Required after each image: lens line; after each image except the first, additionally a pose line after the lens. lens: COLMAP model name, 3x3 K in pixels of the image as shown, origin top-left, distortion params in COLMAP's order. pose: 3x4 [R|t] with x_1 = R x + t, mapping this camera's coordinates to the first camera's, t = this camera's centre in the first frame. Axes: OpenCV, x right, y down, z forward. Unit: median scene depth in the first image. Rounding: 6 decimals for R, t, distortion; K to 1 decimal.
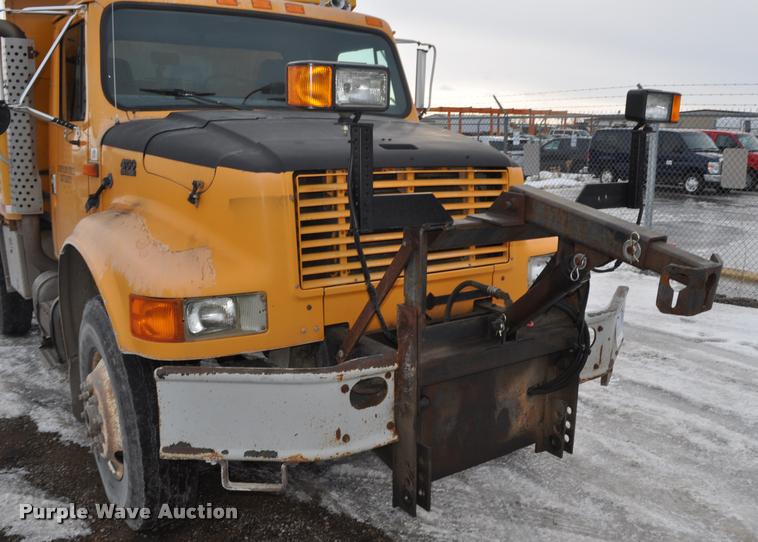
lens RADIAL K [[702.9, 0, 454.8], [0, 702.9, 298.4], [0, 0, 1]] dist [-0.079185, 0.000000]
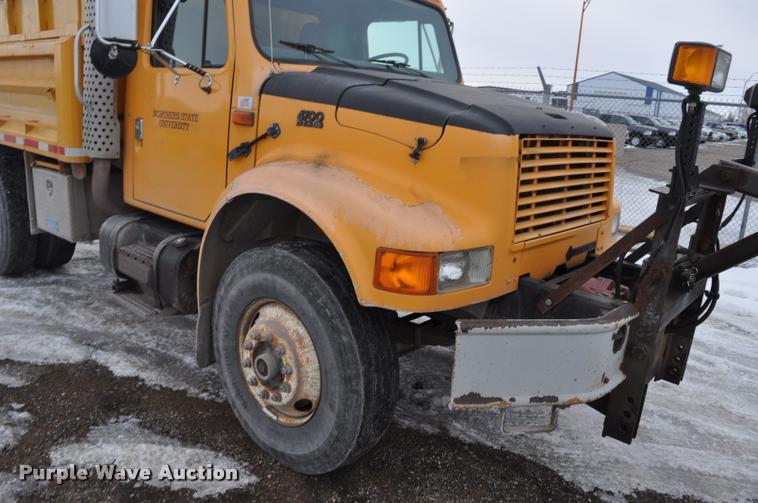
lens RADIAL K [[589.4, 0, 385.1], [0, 589.4, 251.7], [0, 0, 1]] dist [-0.088647, 0.015128]
pose [[0.981601, 0.008931, 0.190735, -0.540061], [-0.013429, 0.999661, 0.022300, -0.016456], [-0.190471, -0.024451, 0.981388, 0.133043]]
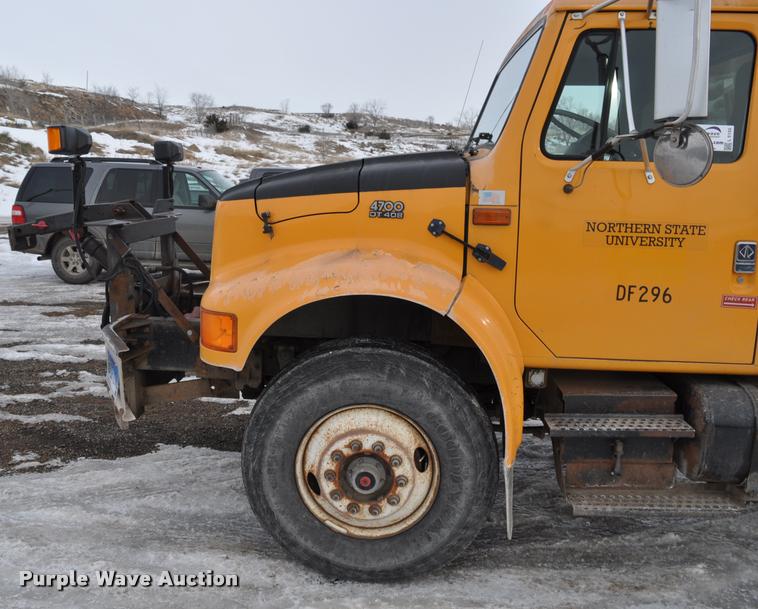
lens RADIAL K [[713.6, 0, 298.7], [0, 713.6, 307.7], [0, 0, 1]] dist [-0.085536, 0.000000]
pose [[-0.739420, 0.099328, -0.665877, 0.778668], [-0.175728, 0.926296, 0.333310, -0.457249], [0.649906, 0.363469, -0.667467, 2.047621]]
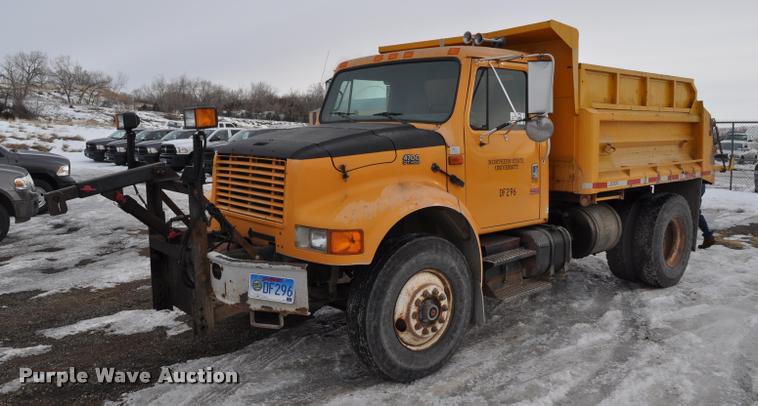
lens RADIAL K [[621.3, 0, 385.5], [0, 621.3, 185.2], [0, 0, 1]] dist [-0.095914, 0.023513]
pose [[0.022044, 0.076243, -0.996846, 1.546477], [-0.229547, 0.970836, 0.069177, -0.304503], [0.973048, 0.227298, 0.038902, 1.306969]]
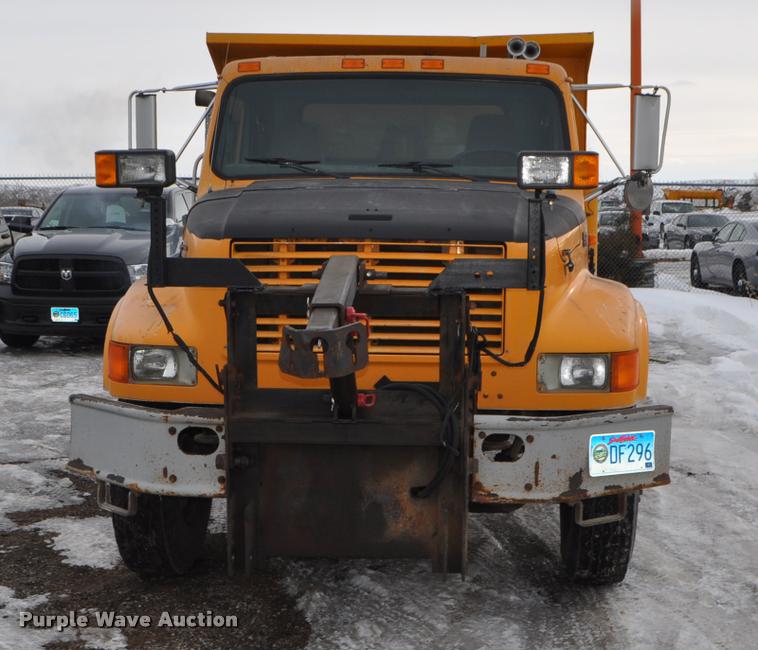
lens RADIAL K [[1185.6, 0, 434.6], [0, 1185.6, 298.1], [0, 0, 1]] dist [-0.071329, 0.000000]
pose [[0.755430, 0.049396, -0.653365, 1.063198], [-0.147000, 0.984512, -0.095533, 0.031583], [0.638527, 0.168213, 0.750991, -0.129607]]
